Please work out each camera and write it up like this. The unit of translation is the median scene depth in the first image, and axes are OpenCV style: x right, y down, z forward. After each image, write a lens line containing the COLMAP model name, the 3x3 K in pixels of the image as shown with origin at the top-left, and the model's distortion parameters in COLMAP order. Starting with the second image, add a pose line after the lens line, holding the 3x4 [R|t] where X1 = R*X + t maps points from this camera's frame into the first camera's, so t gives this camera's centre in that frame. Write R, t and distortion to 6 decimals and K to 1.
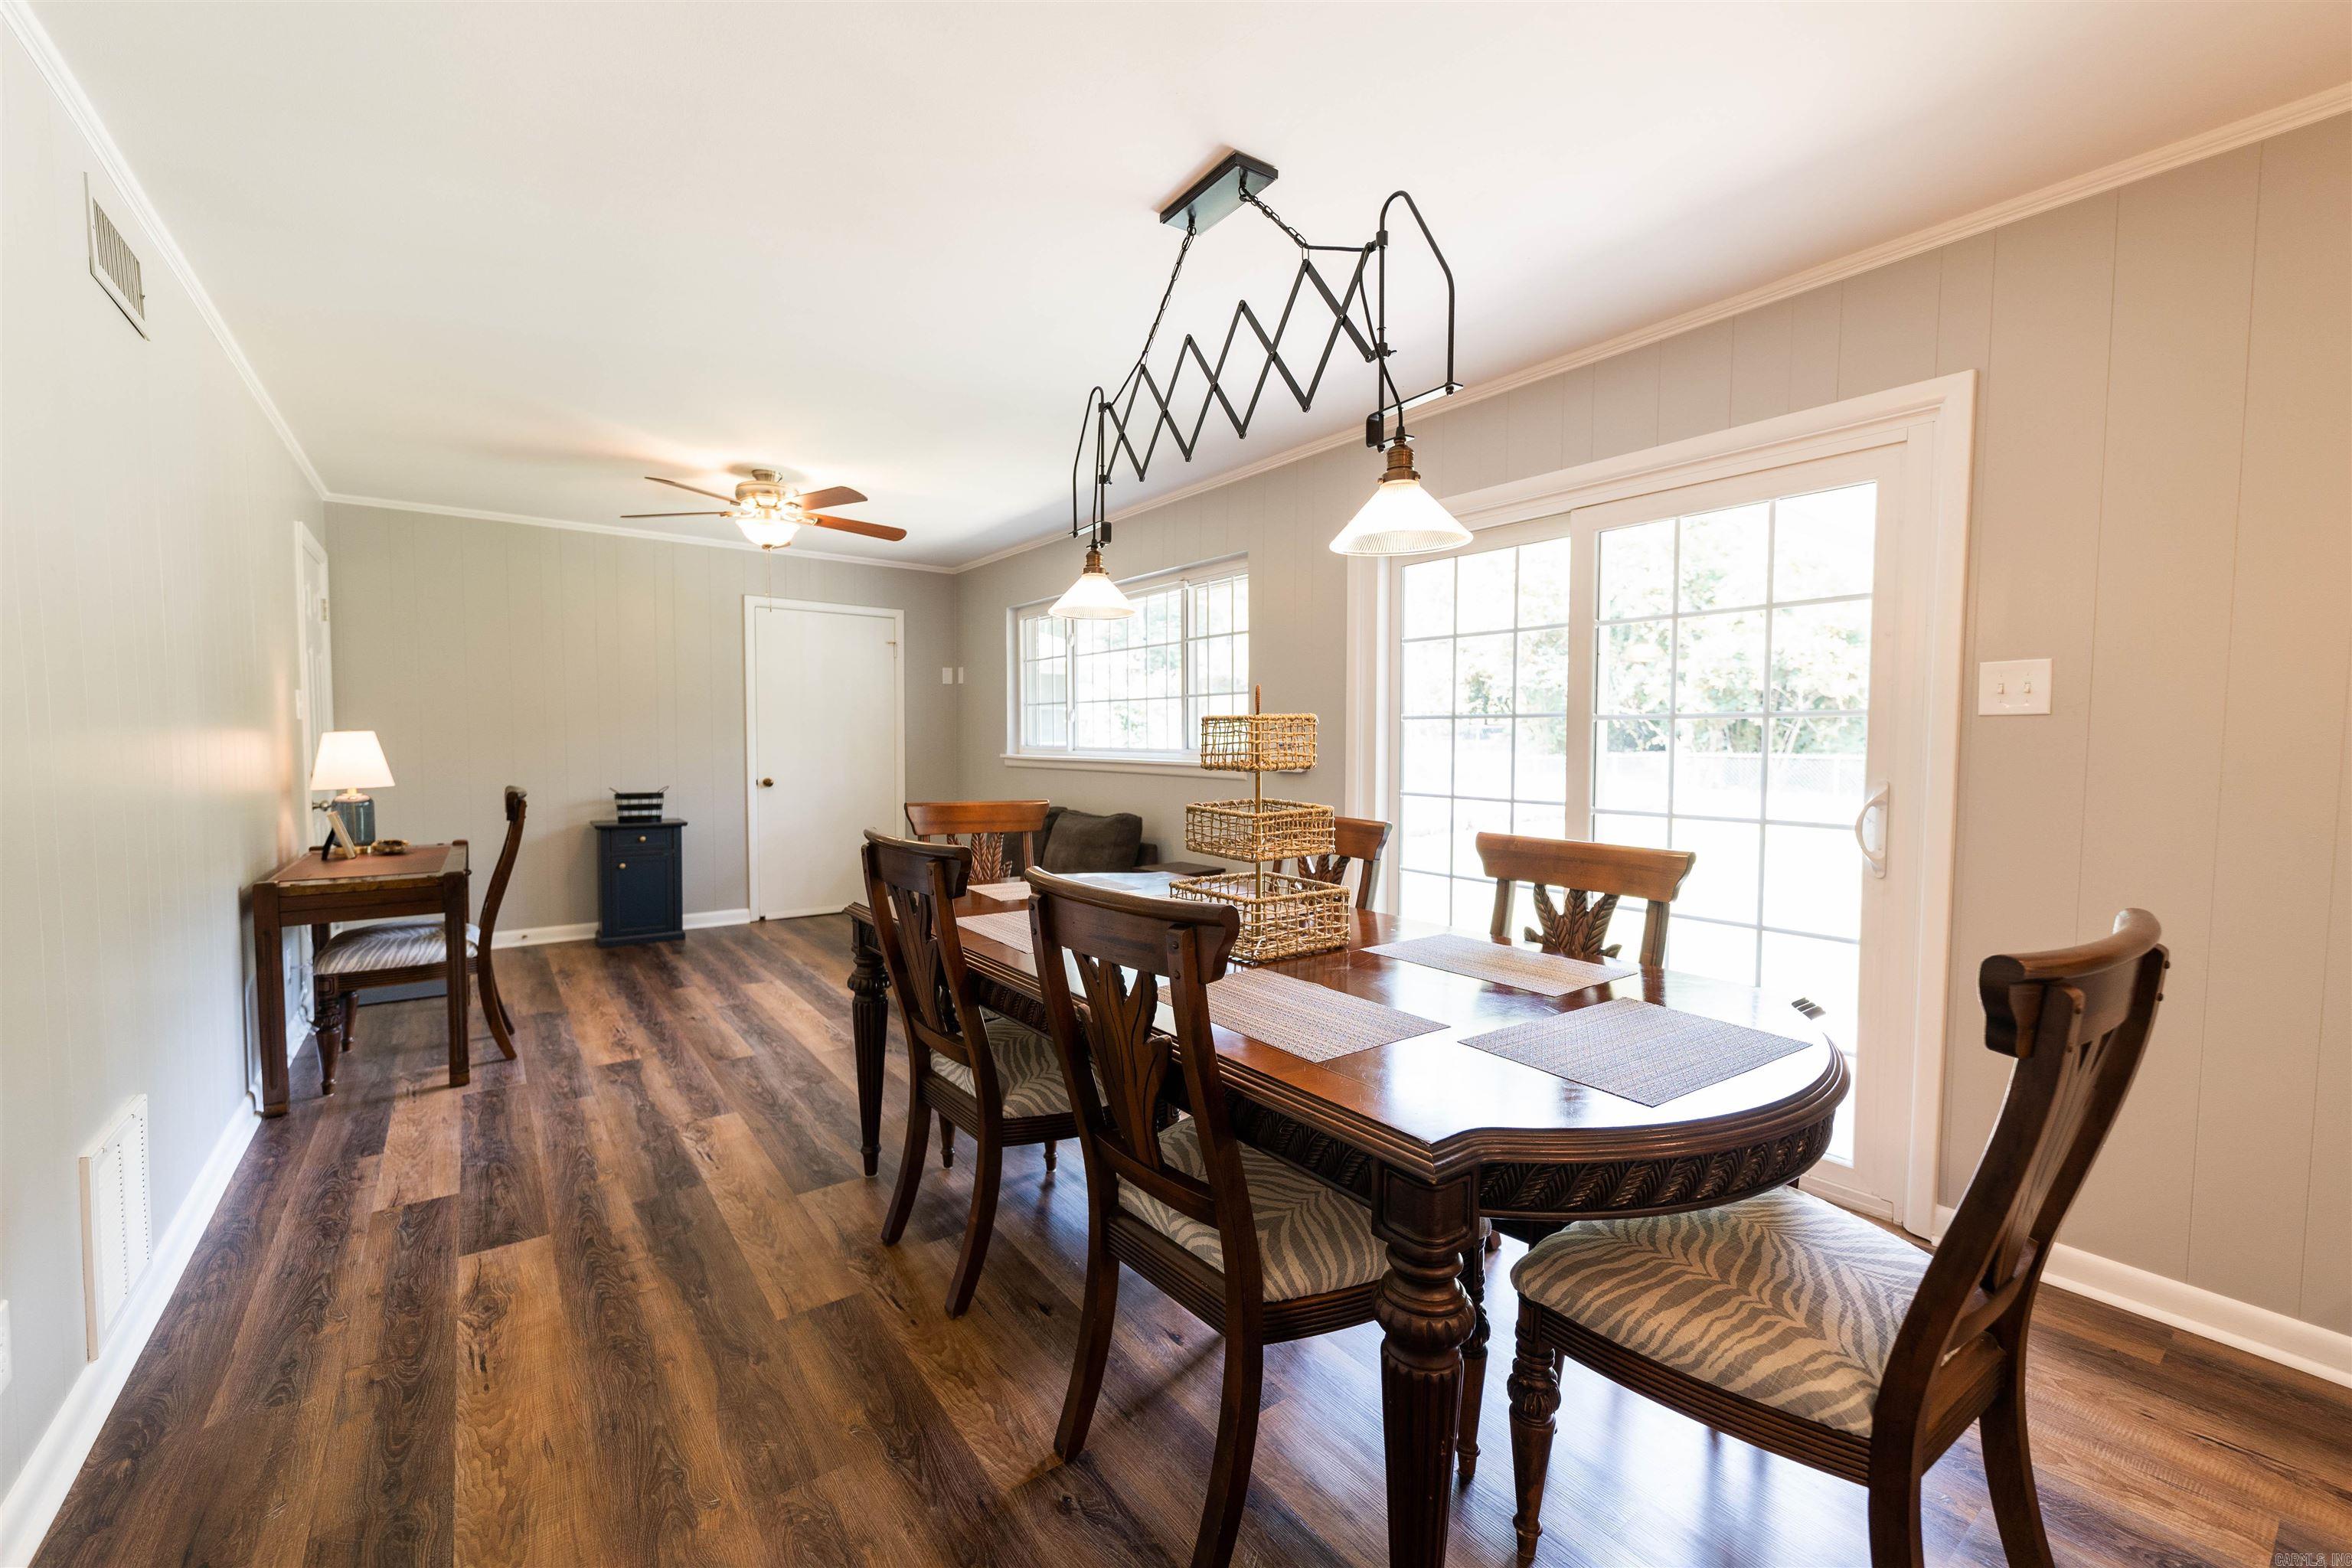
lens RADIAL K [[944.7, 0, 1164.5], [0, 944.7, 781.1], [0, 0, 1]] dist [-0.000606, -0.000509]
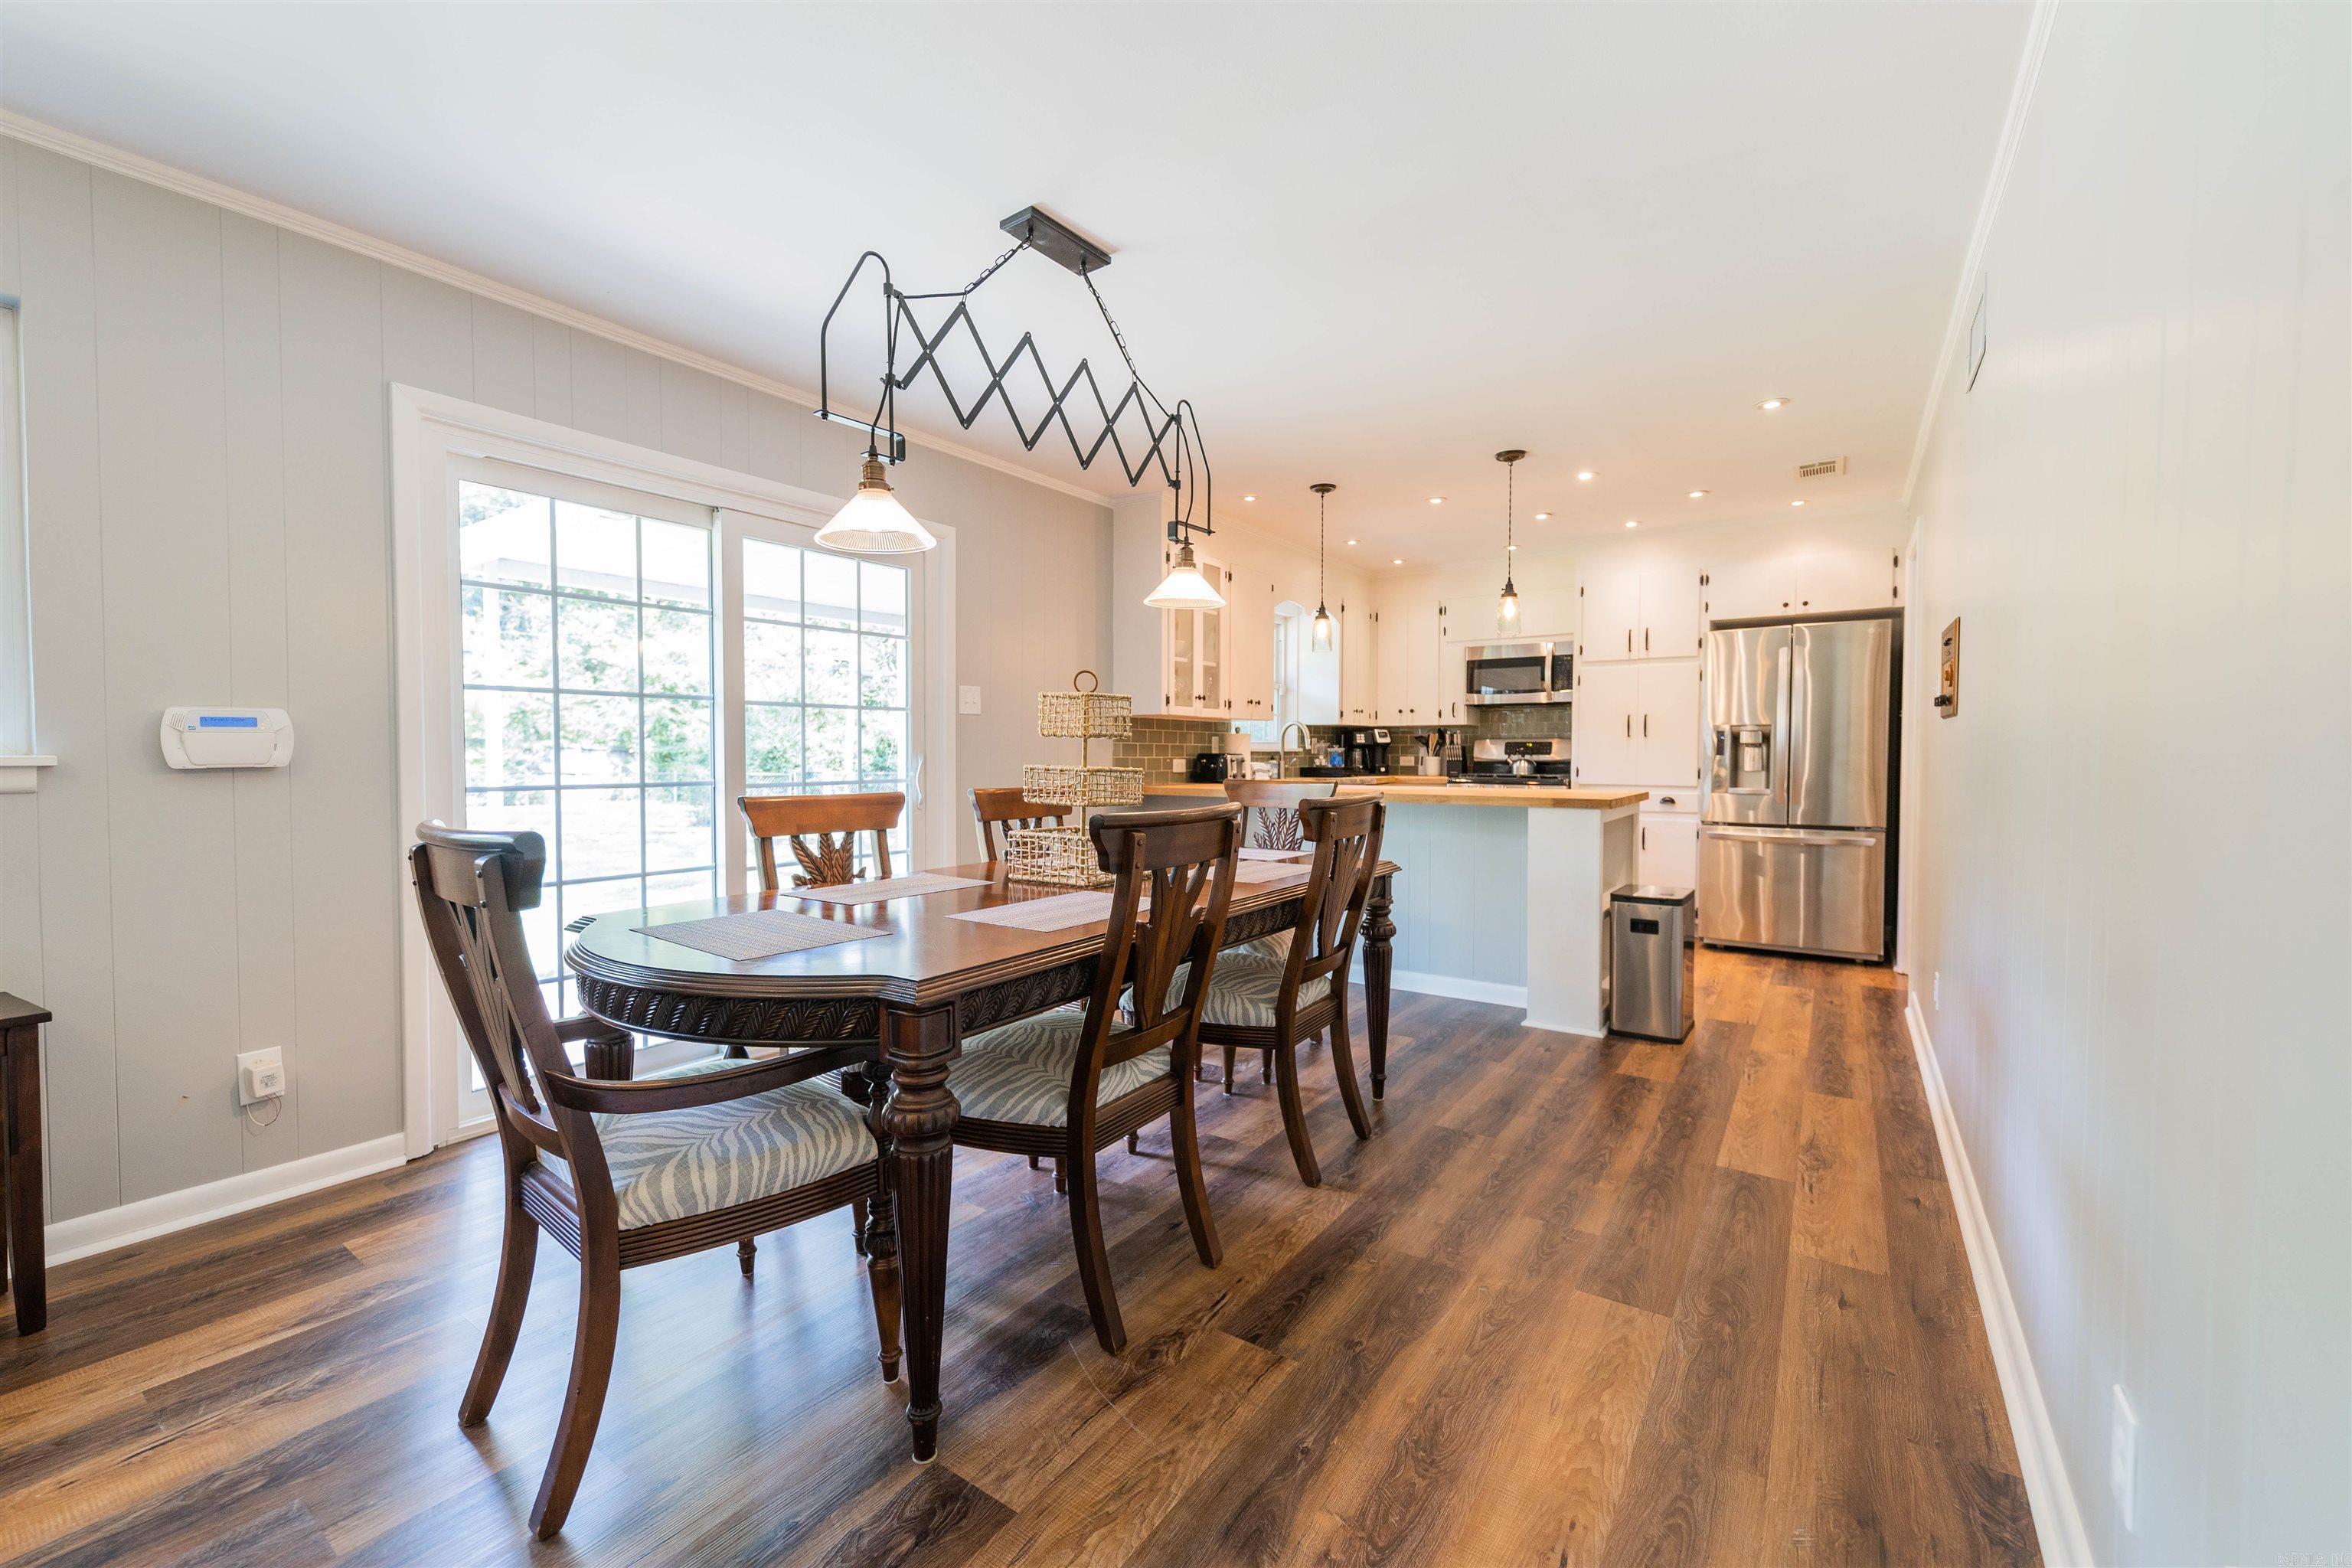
lens RADIAL K [[947.8, 0, 1172.7], [0, 947.8, 775.5], [0, 0, 1]] dist [0.008798, -0.004232]
pose [[-0.321194, -0.029841, 0.946543, -0.755980], [0.039712, 0.998200, 0.044945, -0.010932], [-0.946180, 0.052025, -0.319431, 0.865922]]
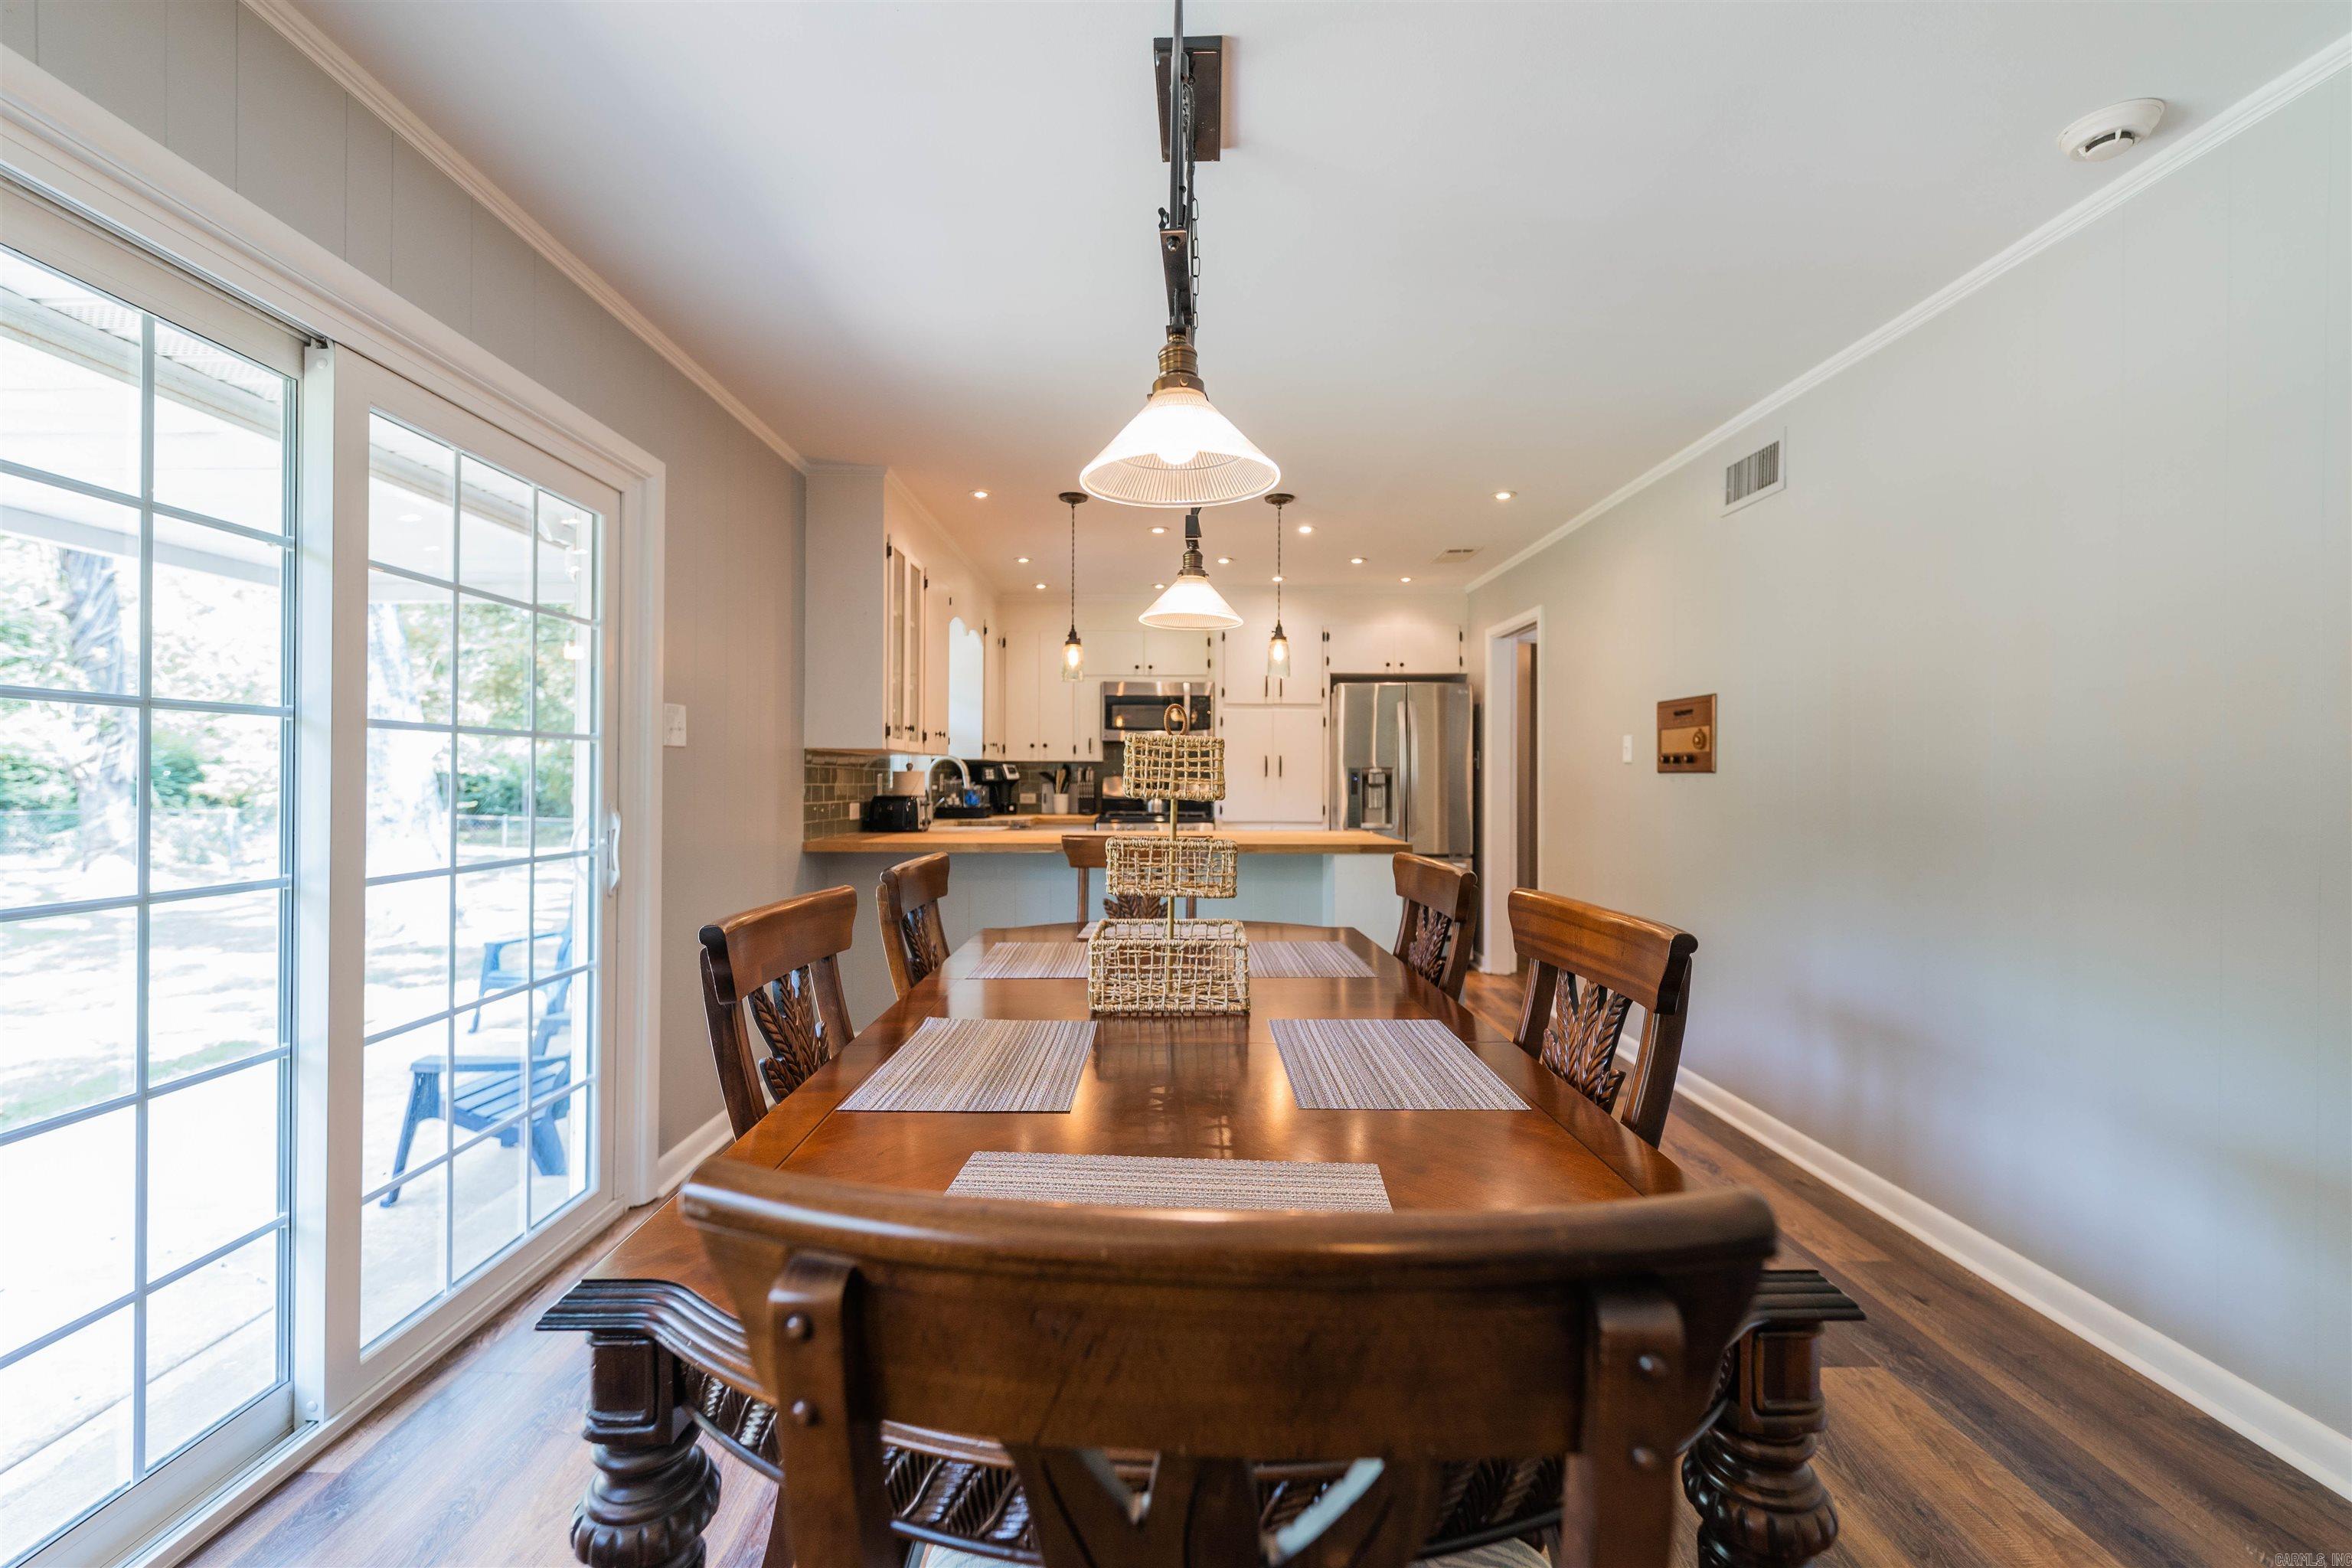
lens RADIAL K [[954.9, 0, 1166.7], [0, 954.9, 769.3], [0, 0, 1]] dist [-0.002134, -0.000225]
pose [[-0.806619, -0.003218, 0.591063, -0.285987], [0.017863, 0.999396, 0.029820, -0.045754], [-0.590801, 0.034612, -0.806074, 1.154656]]
